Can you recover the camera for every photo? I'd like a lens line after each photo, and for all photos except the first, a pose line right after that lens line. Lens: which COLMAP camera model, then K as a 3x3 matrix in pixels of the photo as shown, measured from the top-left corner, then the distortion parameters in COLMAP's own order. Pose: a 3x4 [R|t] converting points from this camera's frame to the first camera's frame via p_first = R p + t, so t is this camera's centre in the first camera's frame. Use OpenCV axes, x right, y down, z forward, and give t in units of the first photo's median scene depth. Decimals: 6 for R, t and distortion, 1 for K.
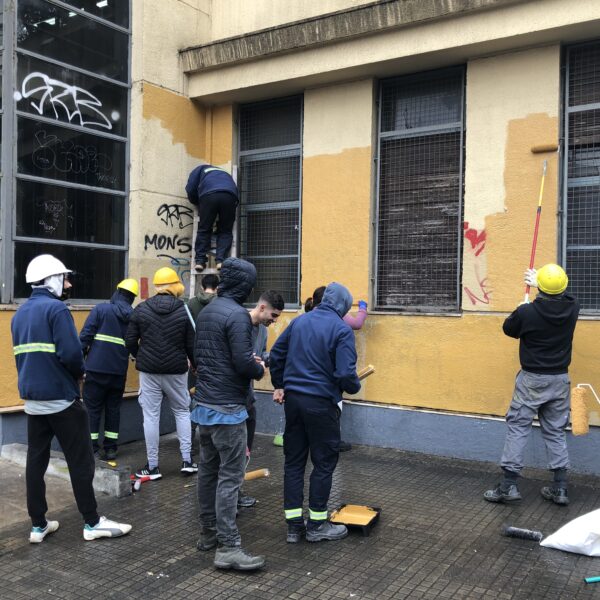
lens RADIAL K [[655.2, 0, 318.0], [0, 655.2, 299.4], [0, 0, 1]] dist [-0.007296, 0.004211]
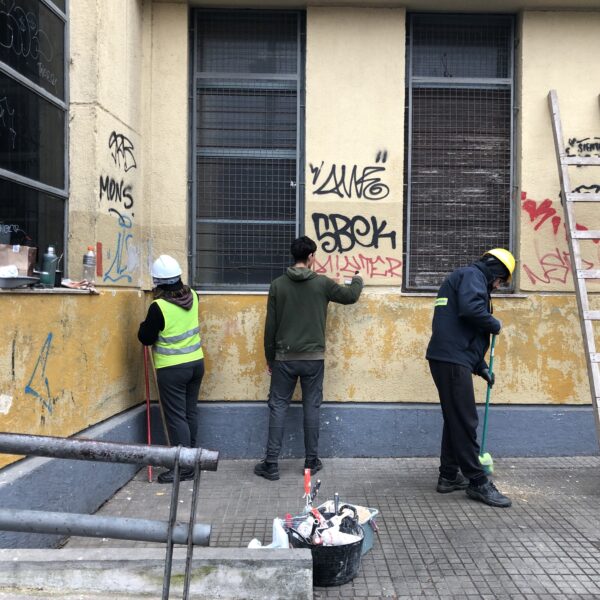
lens RADIAL K [[655.2, 0, 318.0], [0, 655.2, 299.4], [0, 0, 1]] dist [-0.007296, 0.004211]
pose [[0.841883, -0.010509, 0.539558, -0.458945], [0.000073, 0.999813, 0.019361, 0.010565], [-0.539660, -0.016260, 0.841726, 0.370586]]
